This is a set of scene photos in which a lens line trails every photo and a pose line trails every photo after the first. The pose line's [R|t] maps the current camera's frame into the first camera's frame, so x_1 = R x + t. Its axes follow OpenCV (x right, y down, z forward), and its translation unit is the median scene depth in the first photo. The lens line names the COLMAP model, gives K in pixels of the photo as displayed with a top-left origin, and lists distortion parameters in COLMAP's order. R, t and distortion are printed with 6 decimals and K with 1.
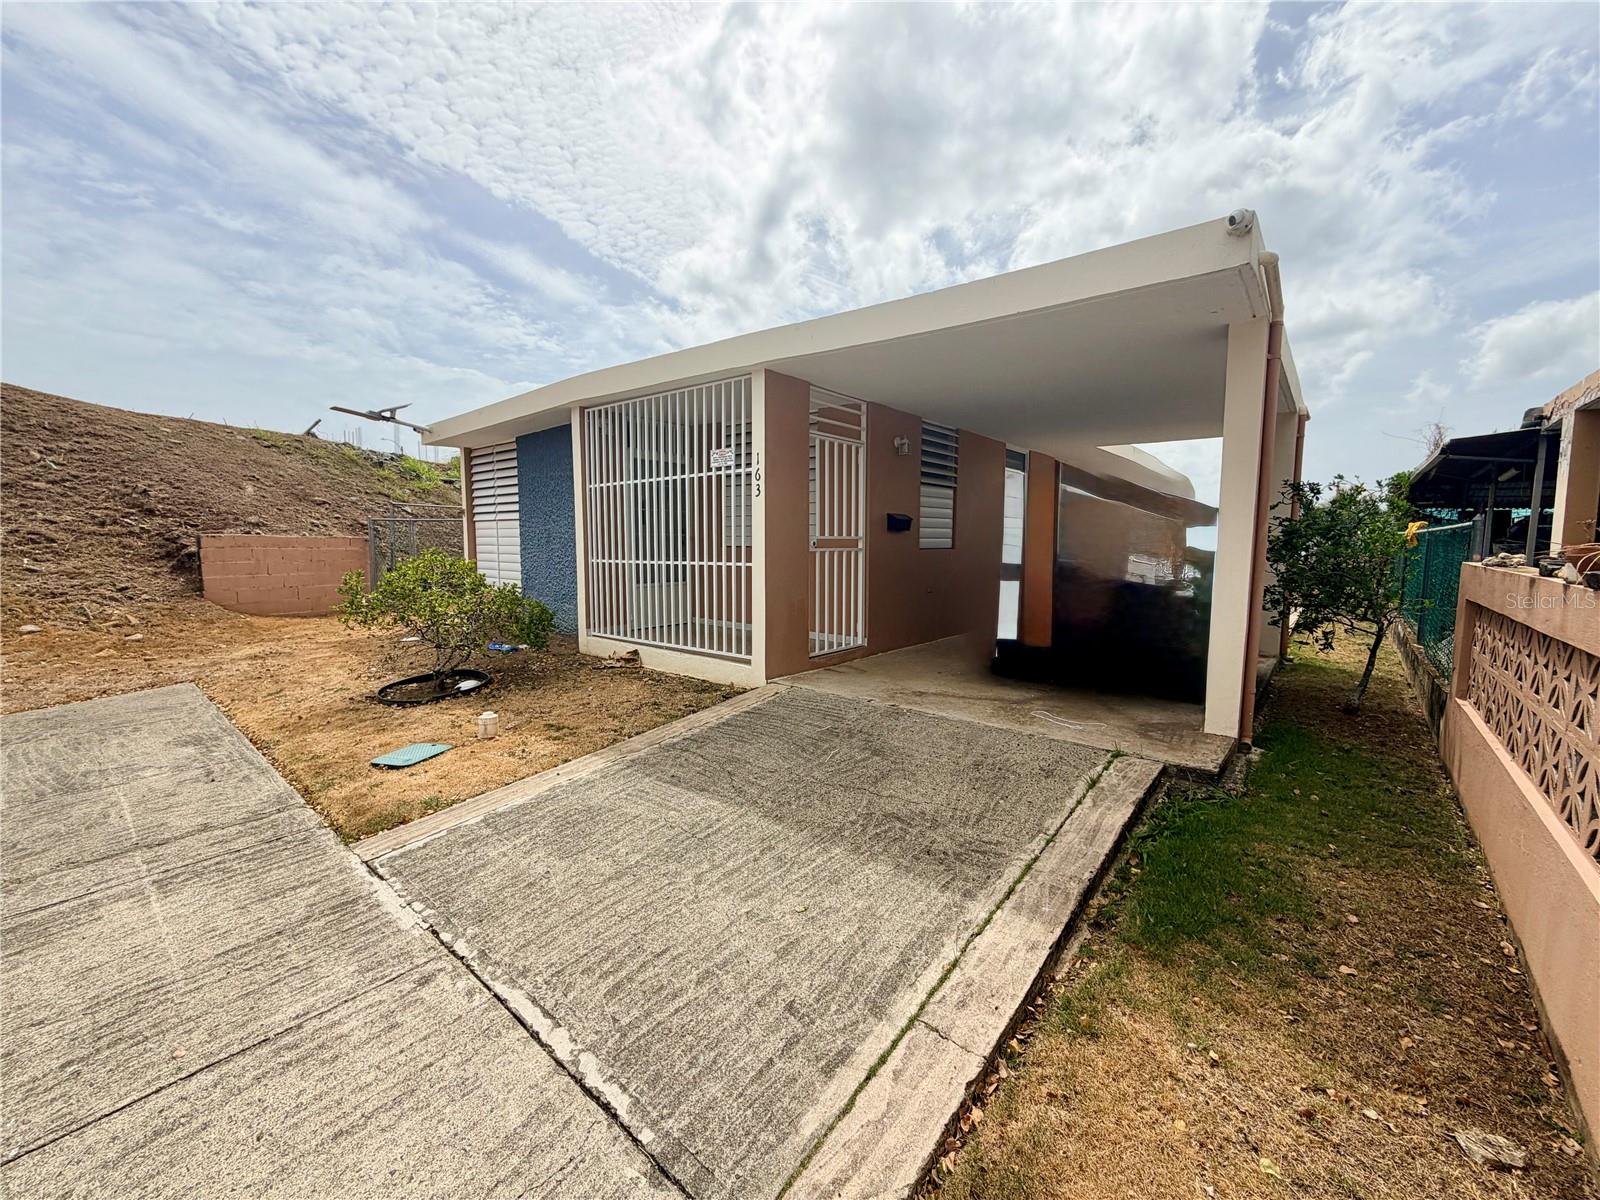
lens RADIAL K [[633.7, 0, 790.1], [0, 633.7, 596.1], [0, 0, 1]] dist [0.000019, 0.000213]
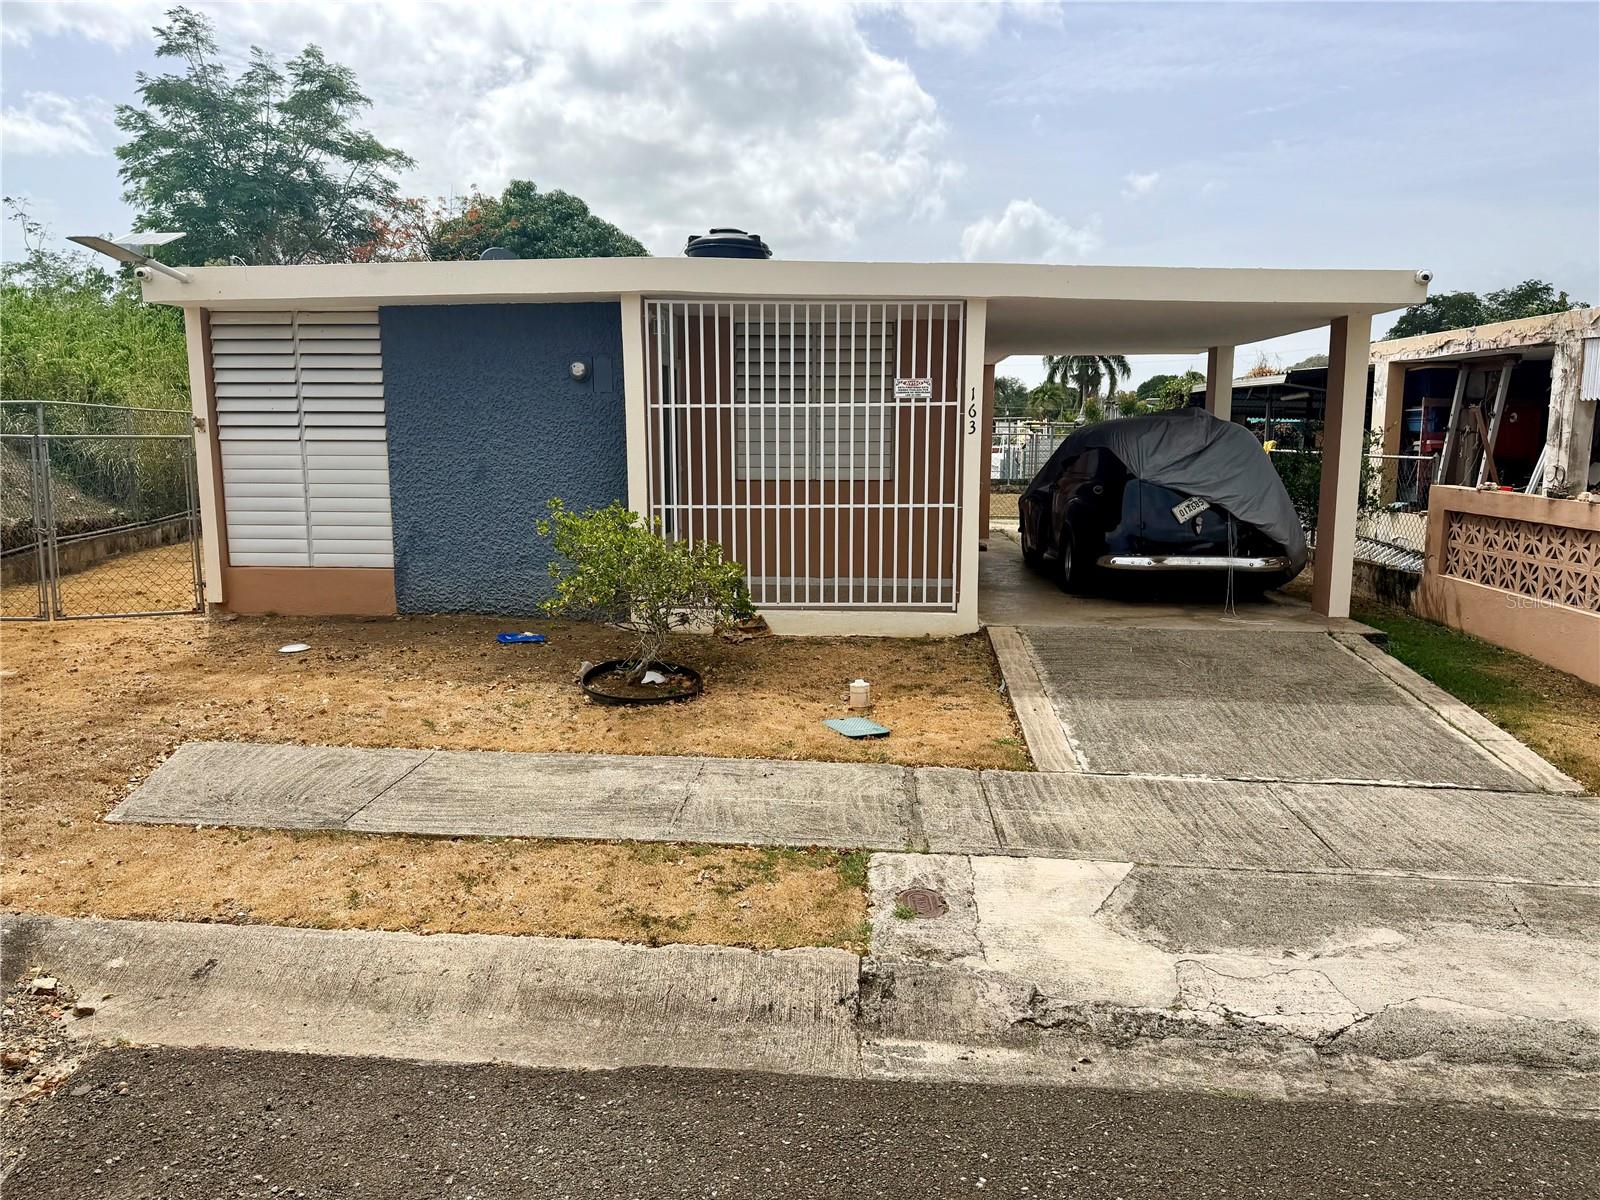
lens RADIAL K [[1114.5, 0, 794.4], [0, 1114.5, 605.1], [0, 0, 1]] dist [0.042408, -0.054218]
pose [[0.793527, -0.081256, 0.603085, -1.773190], [0.048788, 0.996350, 0.070049, -0.045409], [-0.606576, -0.026162, 0.794595, -0.233762]]
